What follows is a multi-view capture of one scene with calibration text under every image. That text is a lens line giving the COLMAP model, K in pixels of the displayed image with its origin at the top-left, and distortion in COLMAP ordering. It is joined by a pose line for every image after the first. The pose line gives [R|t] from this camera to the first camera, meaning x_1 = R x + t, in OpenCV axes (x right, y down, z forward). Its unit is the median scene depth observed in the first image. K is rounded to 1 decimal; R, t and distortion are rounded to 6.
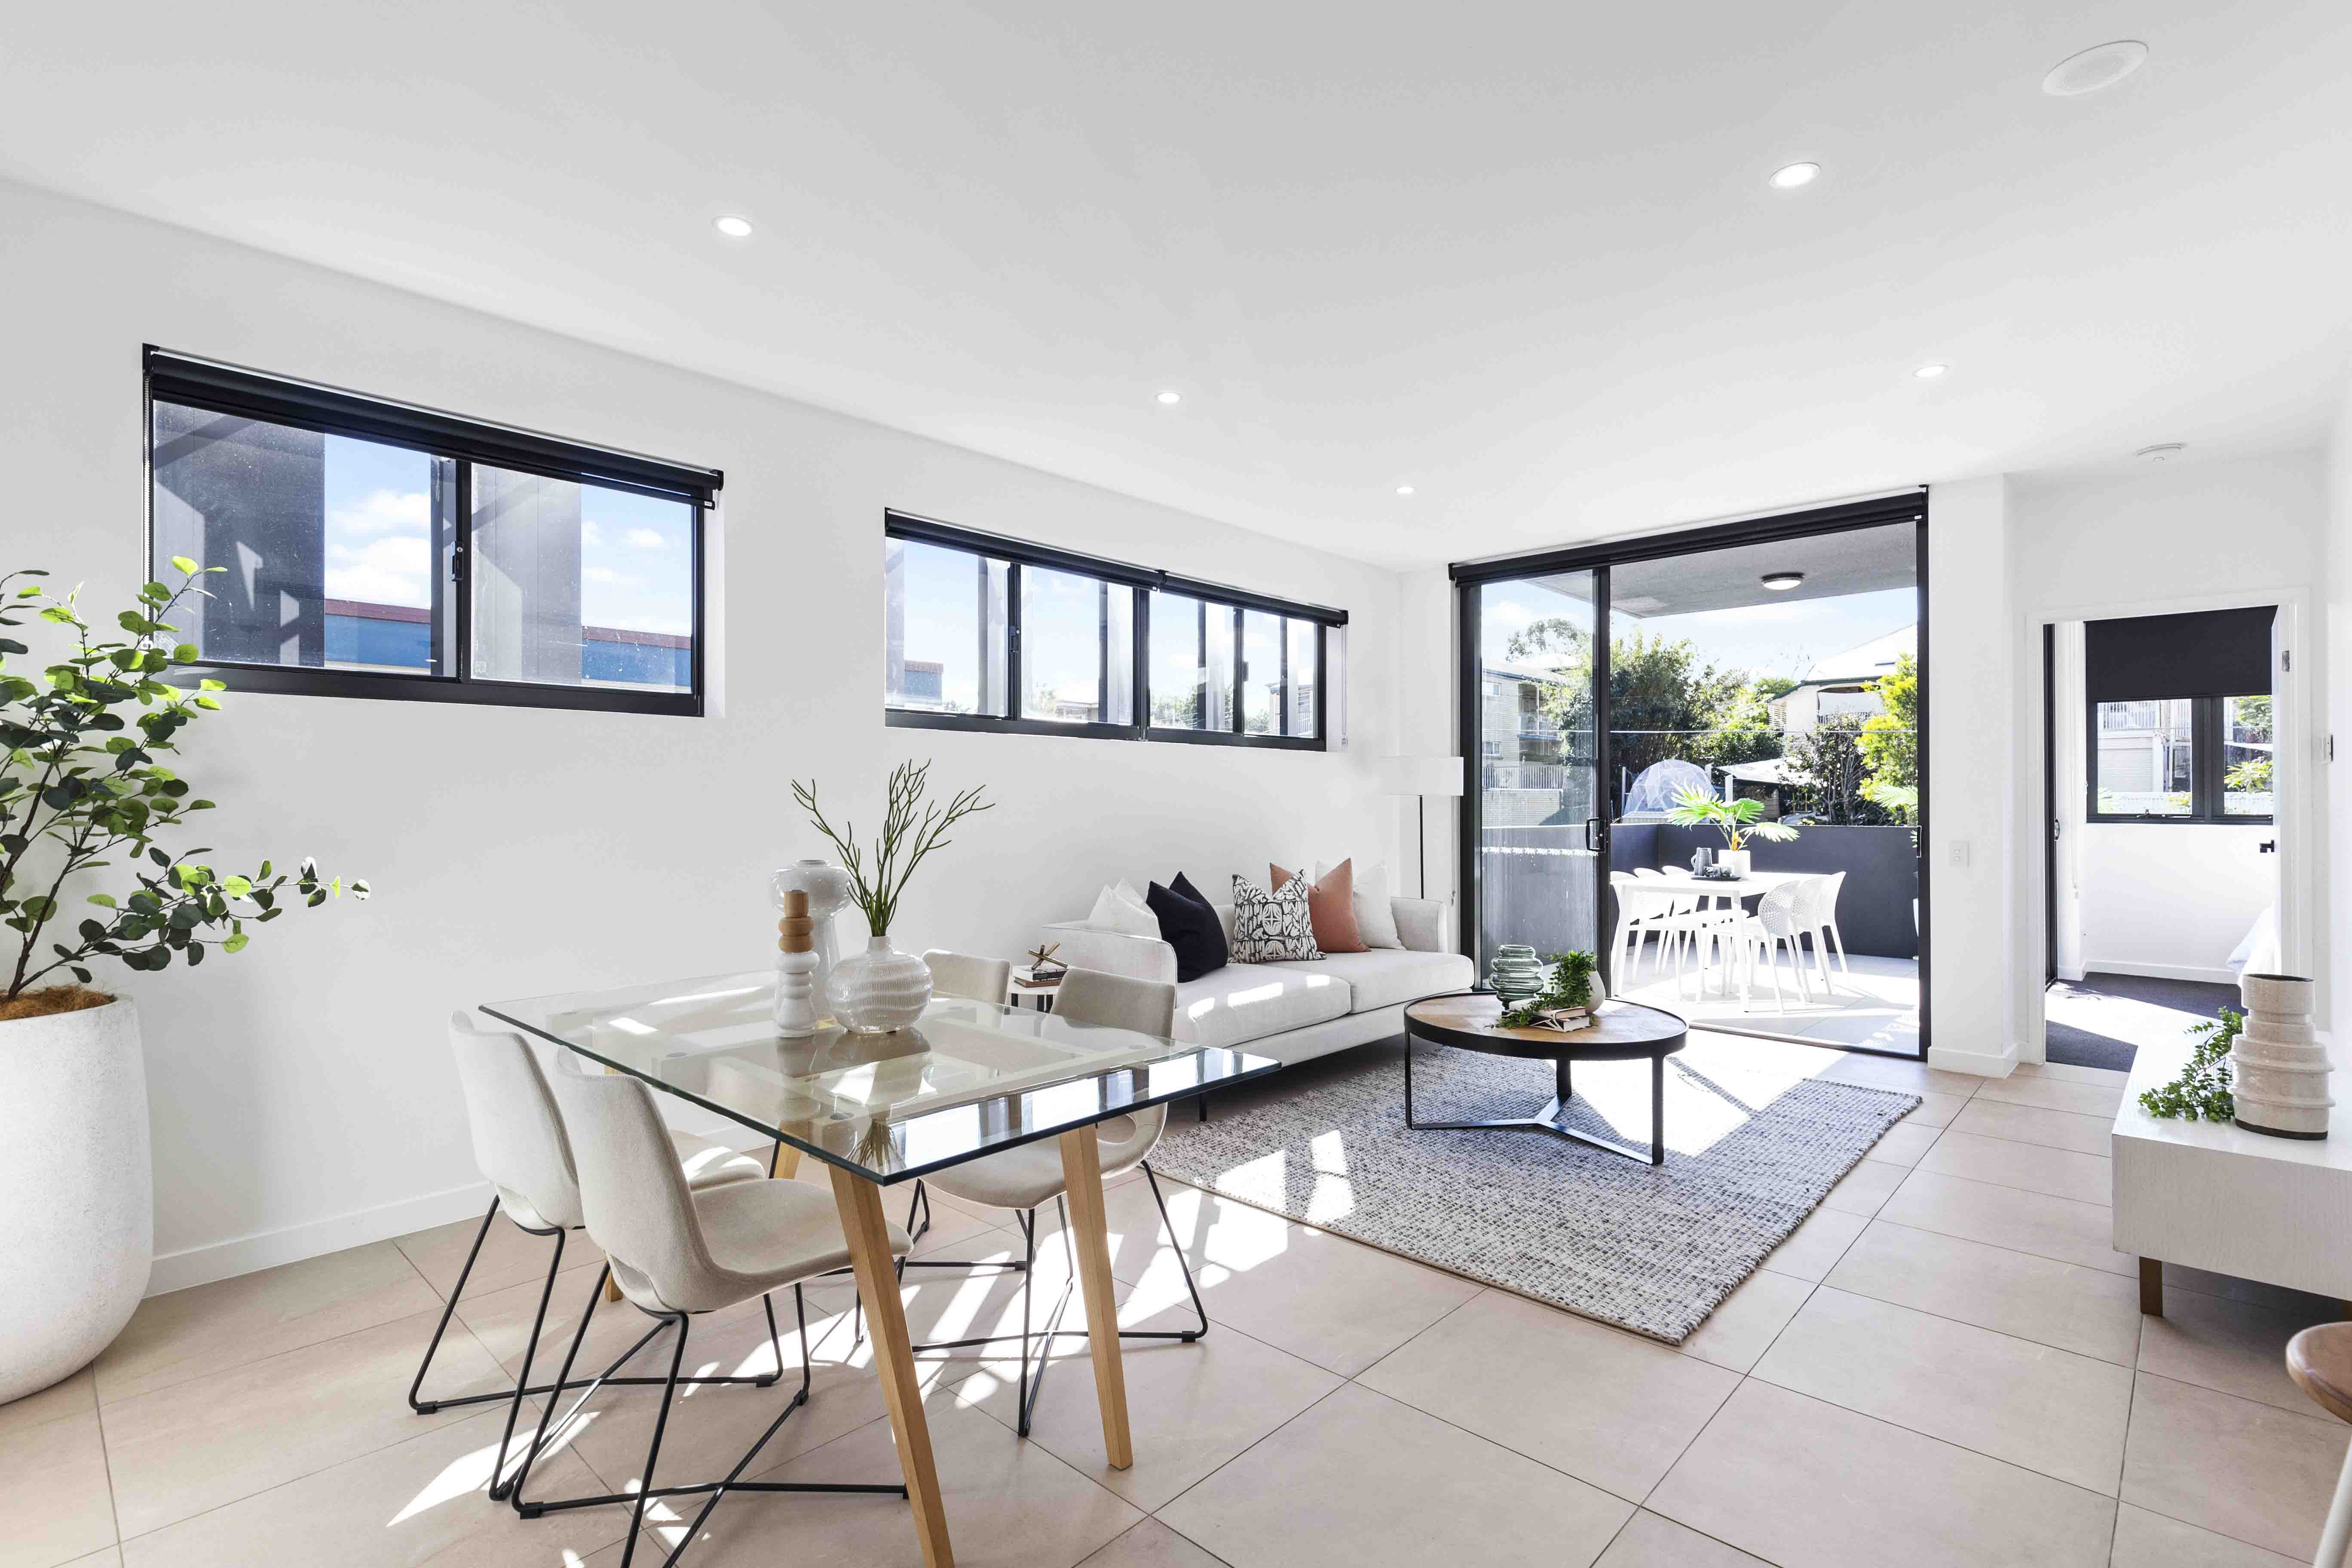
lens RADIAL K [[1099.7, 0, 1184.3], [0, 1099.7, 783.4], [0, 0, 1]] dist [-0.001727, -0.000303]
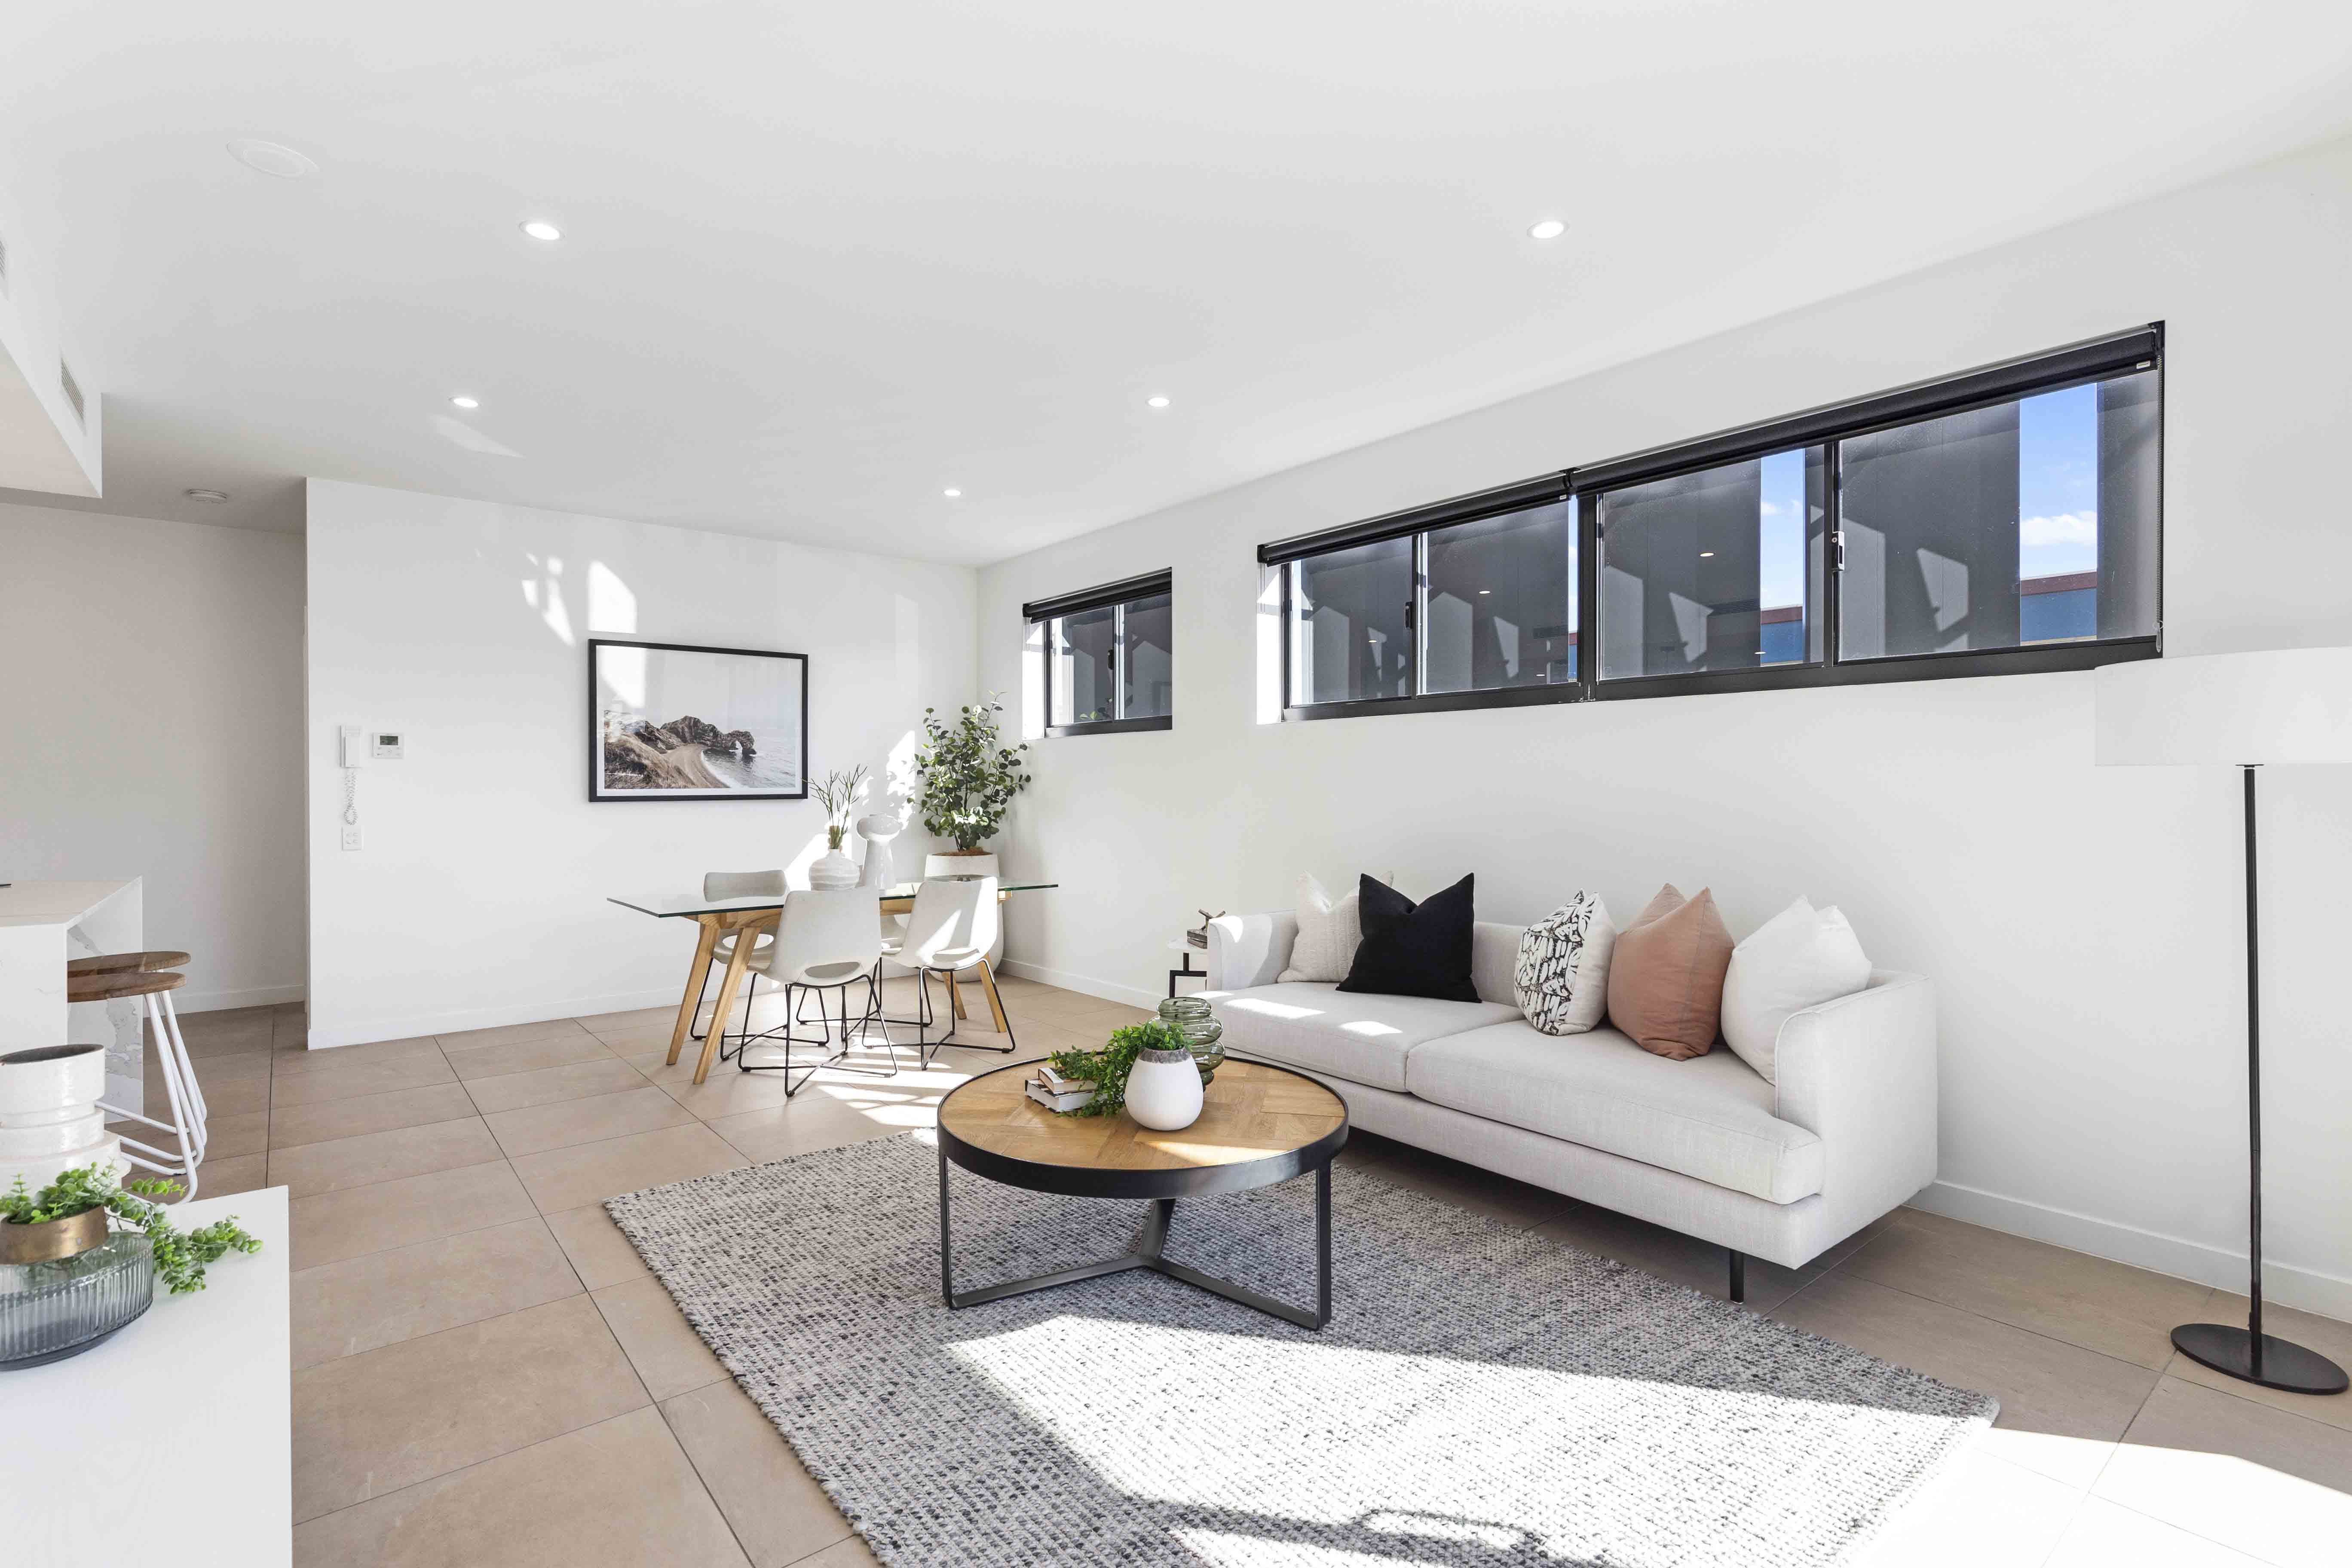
lens RADIAL K [[1099.7, 0, 1184.3], [0, 1099.7, 783.4], [0, 0, 1]] dist [-0.001727, -0.000303]
pose [[-0.136222, 0.002689, -0.990675, 0.609545], [0.023664, 0.999720, -0.000540, 0.008166], [0.990396, -0.023517, -0.136247, 0.690615]]
